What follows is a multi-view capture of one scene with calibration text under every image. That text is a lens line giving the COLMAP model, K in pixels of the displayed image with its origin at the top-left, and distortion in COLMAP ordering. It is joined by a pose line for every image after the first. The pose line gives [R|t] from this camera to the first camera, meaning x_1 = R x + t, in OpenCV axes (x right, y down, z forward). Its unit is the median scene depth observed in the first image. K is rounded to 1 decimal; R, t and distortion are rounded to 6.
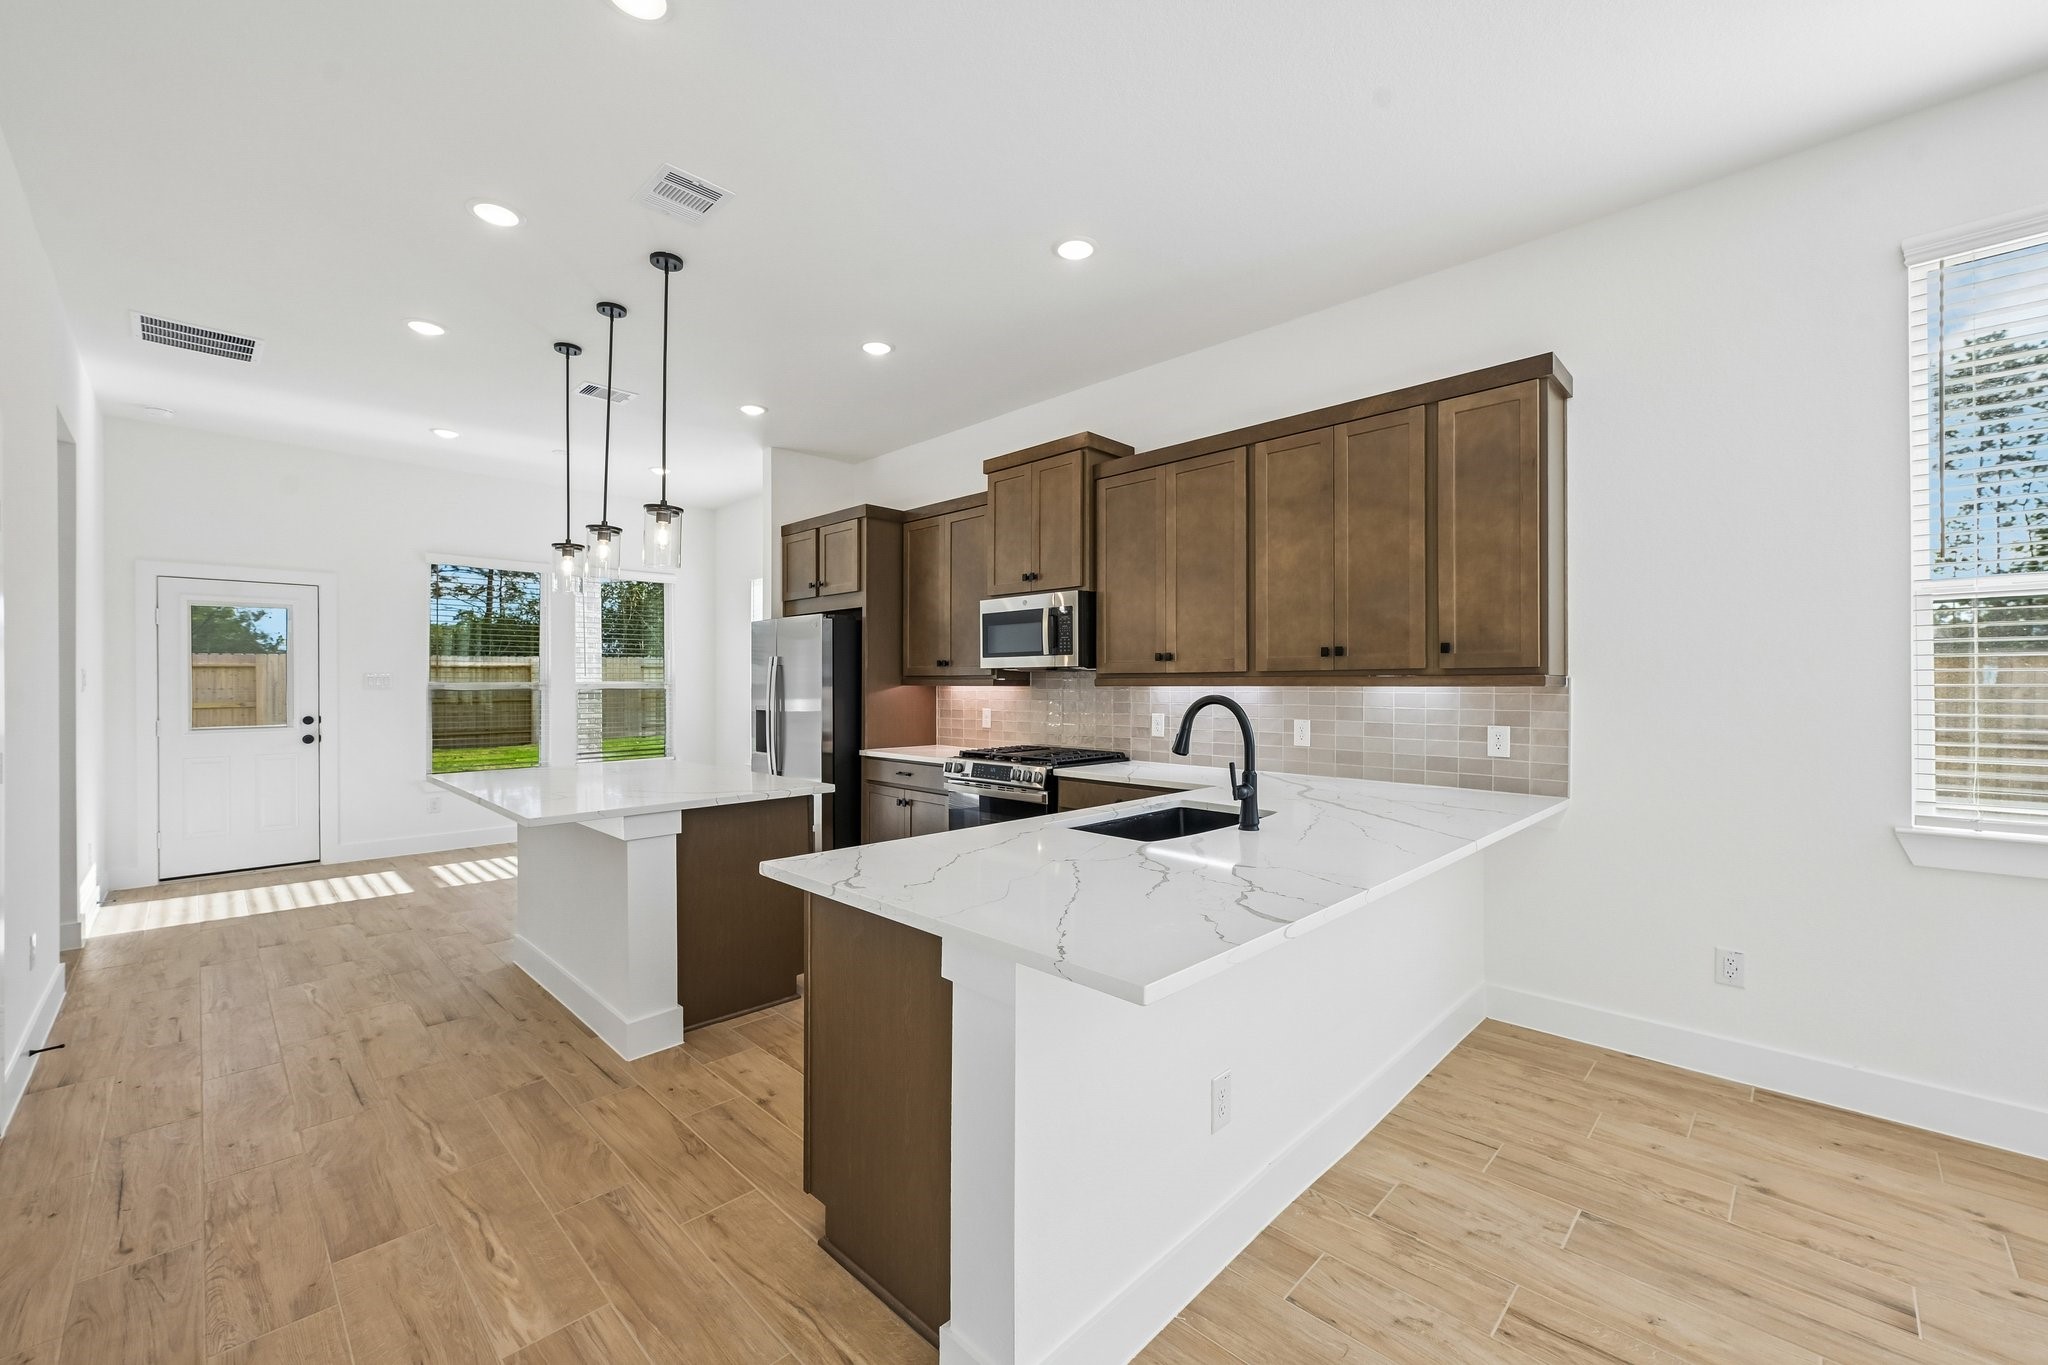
lens RADIAL K [[815.9, 0, 1026.8], [0, 815.9, 685.0], [0, 0, 1]] dist [0.000470, 0.000543]
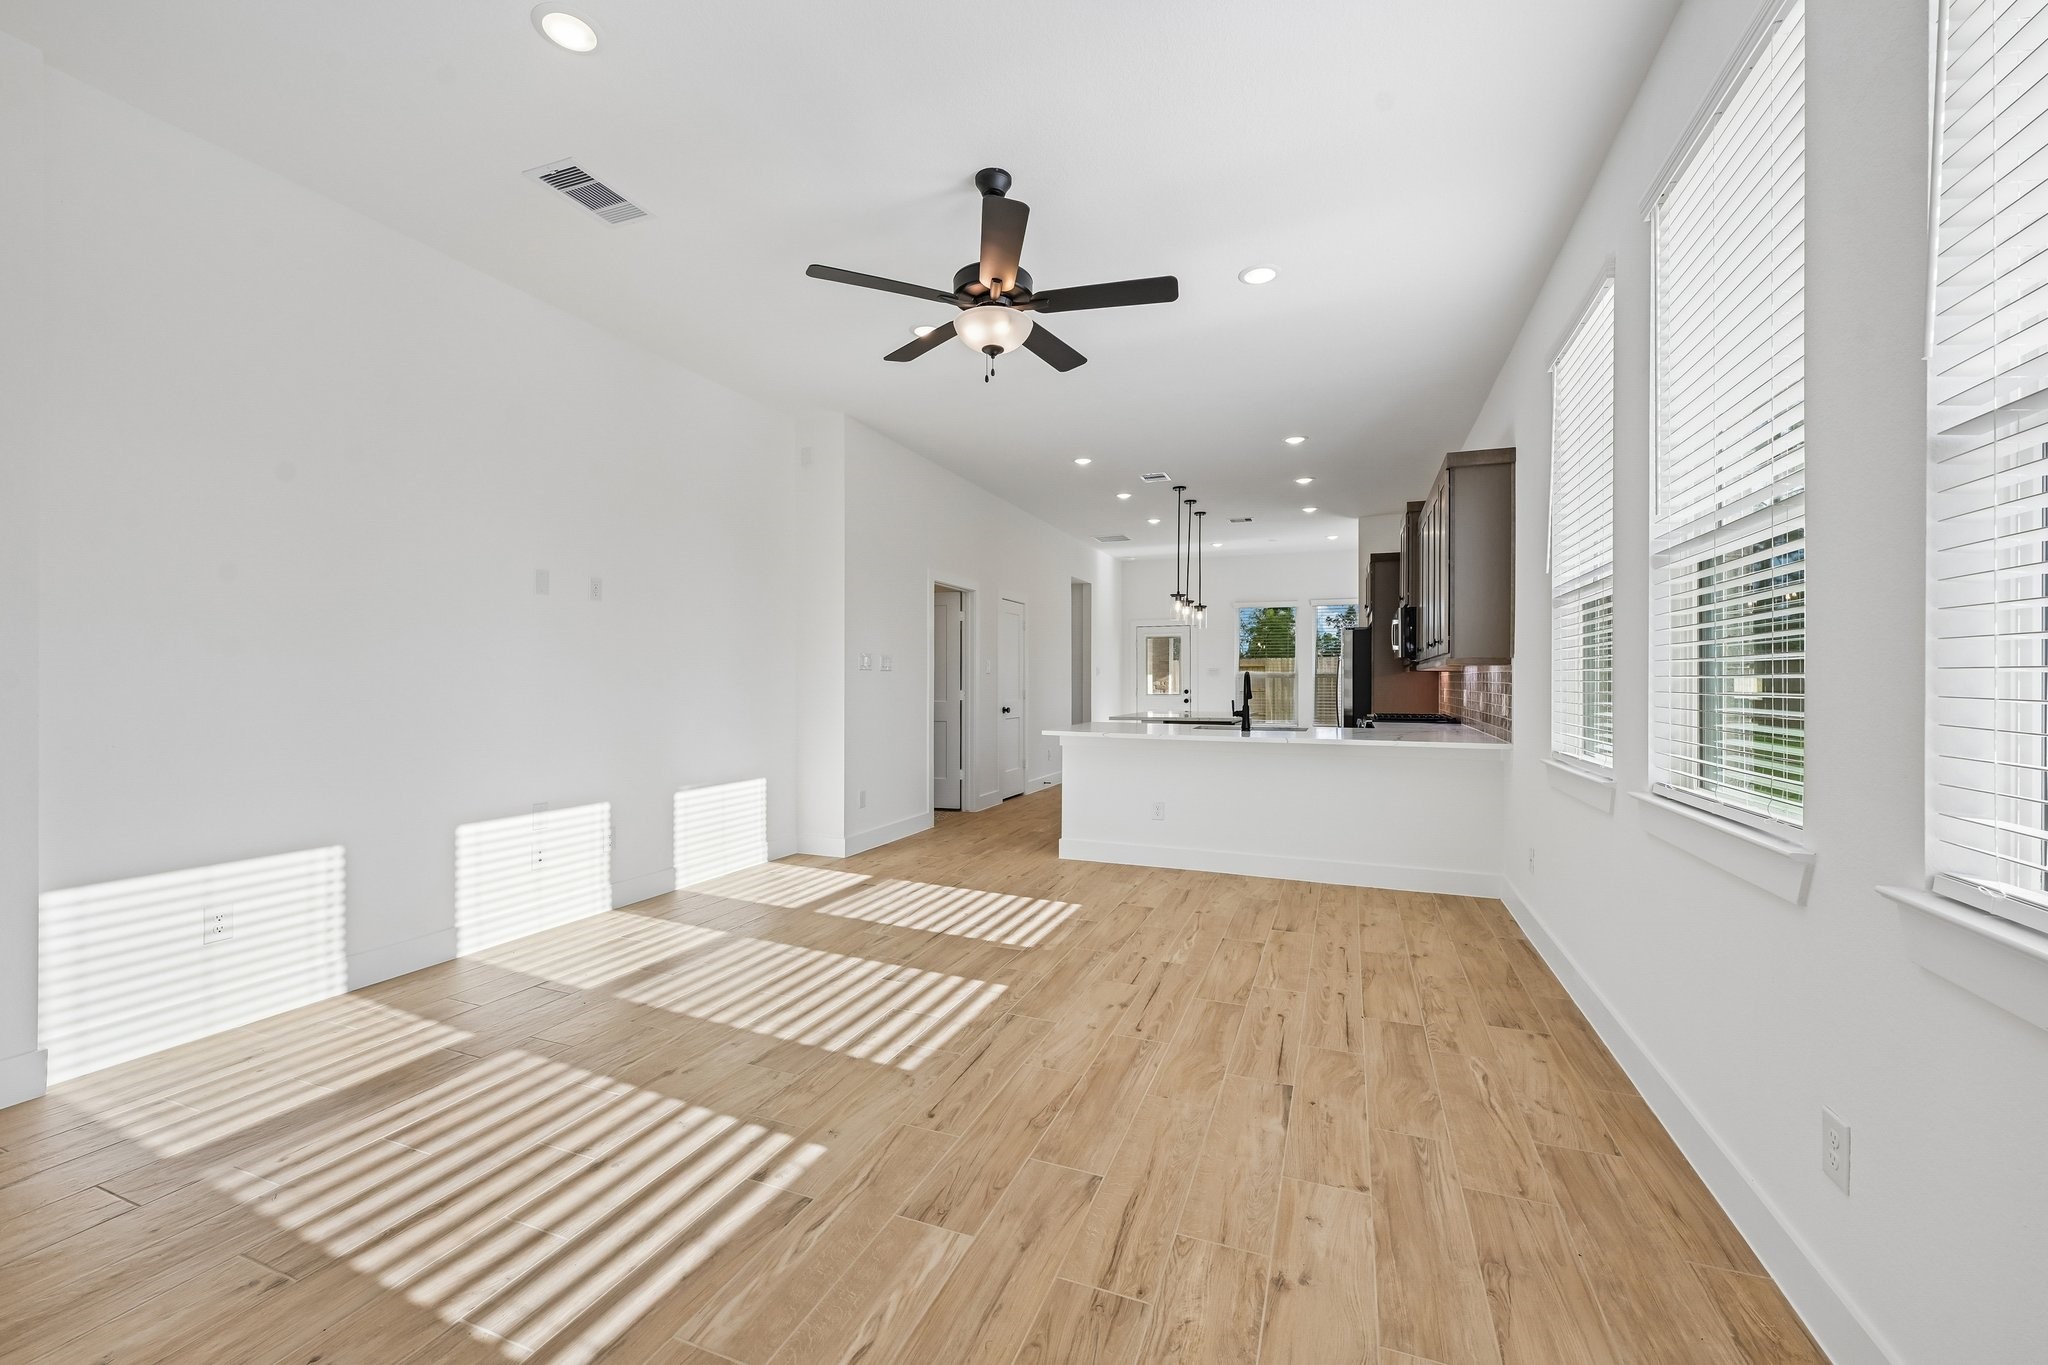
lens RADIAL K [[815.9, 0, 1022.3], [0, 815.9, 680.3], [0, 0, 1]] dist [0.000470, 0.000543]
pose [[0.388068, 0.001108, -0.921630, 1.631234], [-0.002885, 0.999996, -0.000013, 0.031344], [0.921626, 0.002664, 0.388070, -0.335514]]
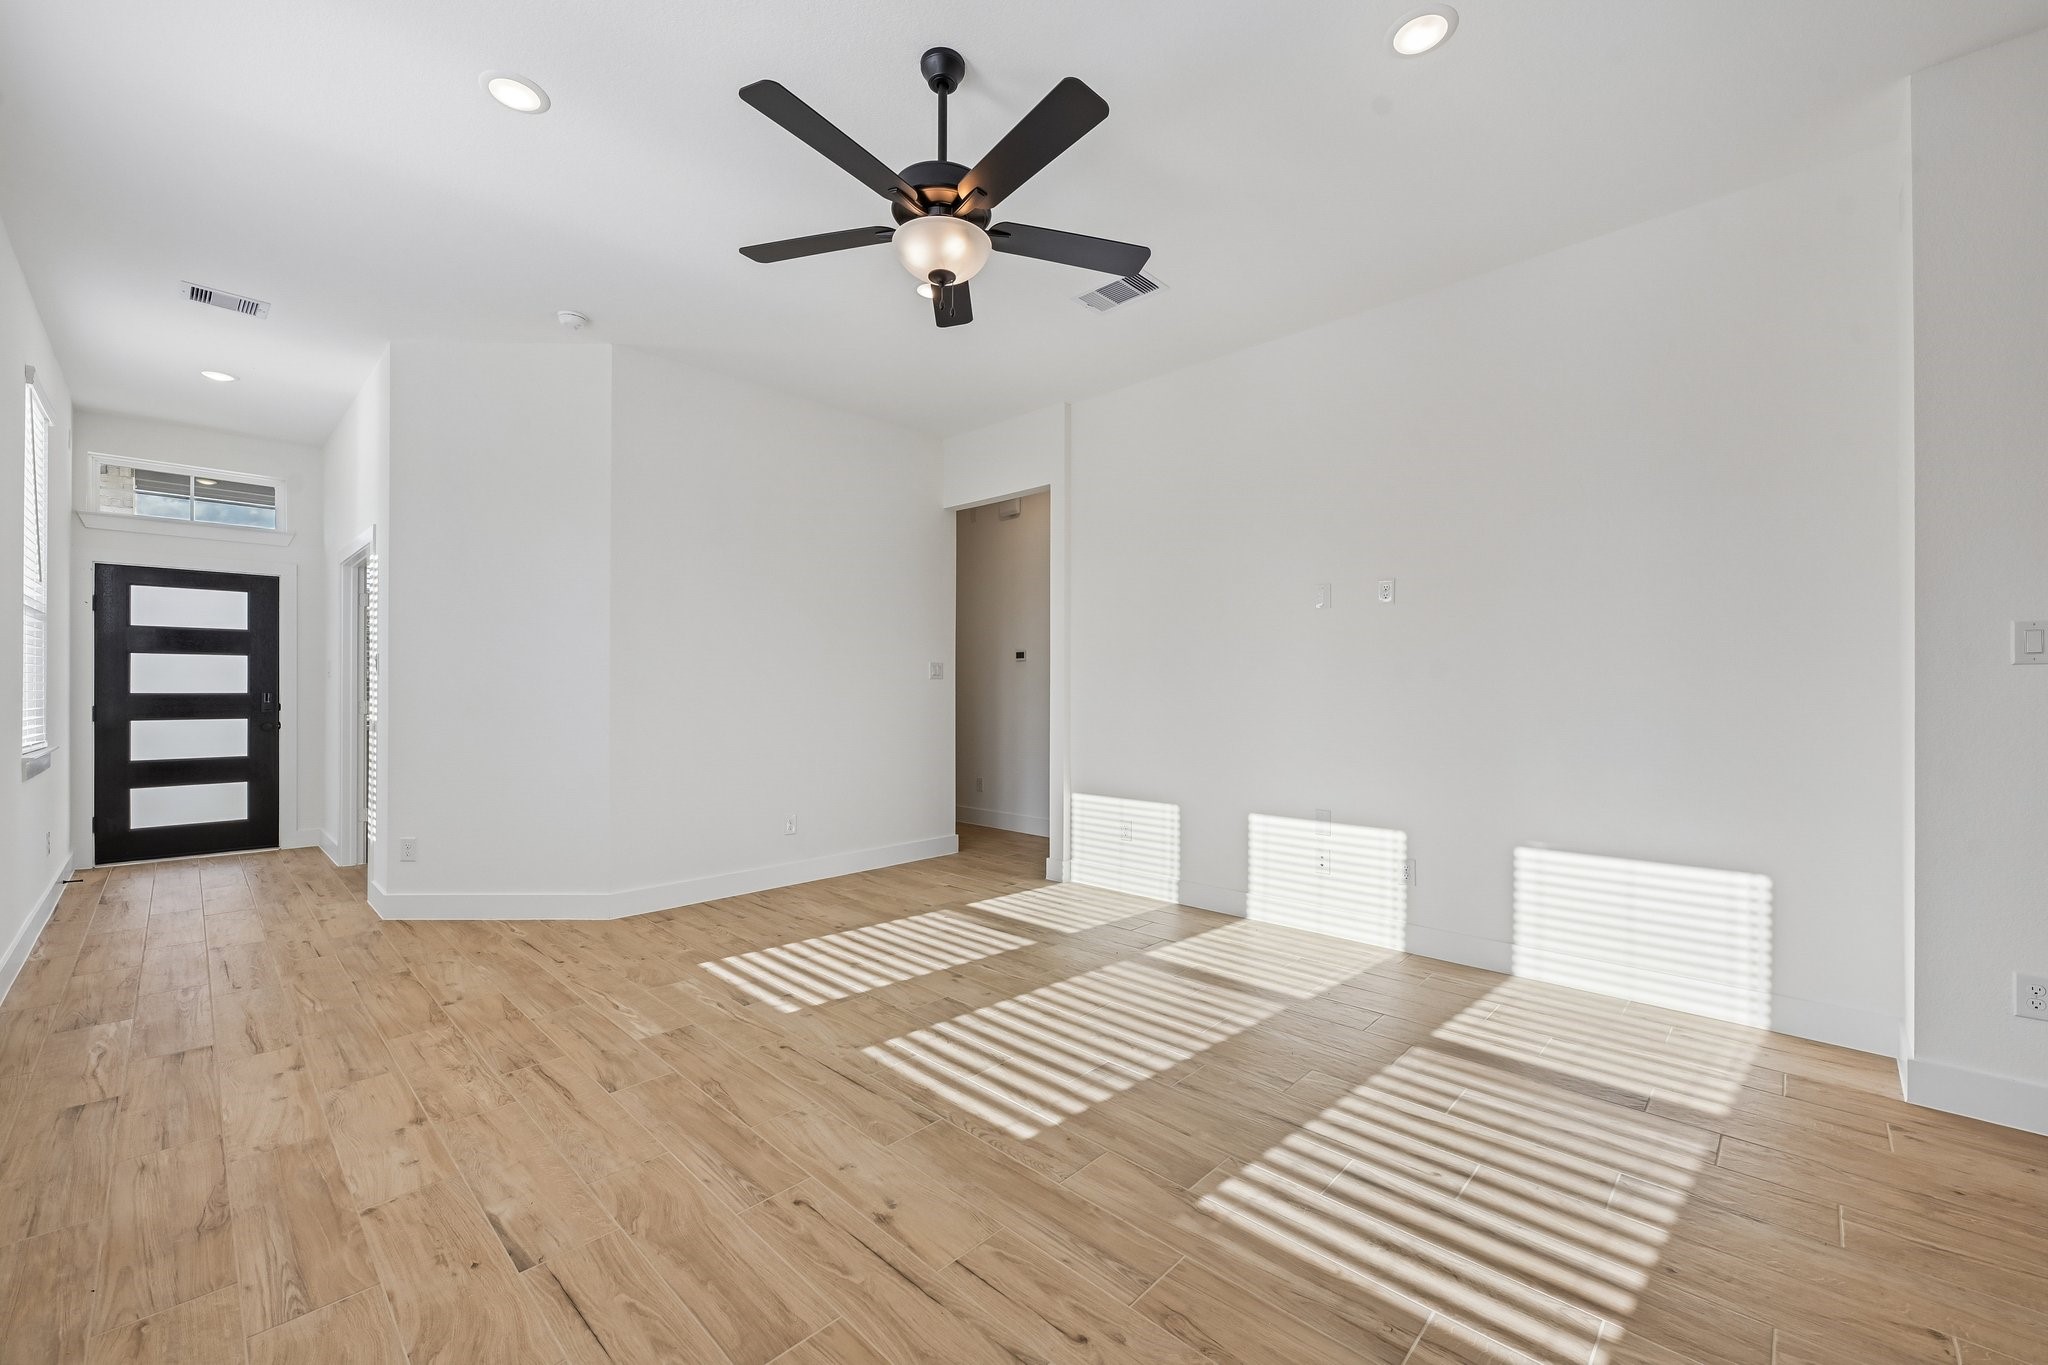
lens RADIAL K [[815.9, 0, 1025.1], [0, 815.9, 685.9], [0, 0, 1]] dist [0.000470, 0.000543]
pose [[-0.999943, -0.003862, -0.009983, 0.666677], [-0.003772, 0.999952, -0.009061, 0.033890], [0.010017, -0.009023, -0.999909, 0.775078]]
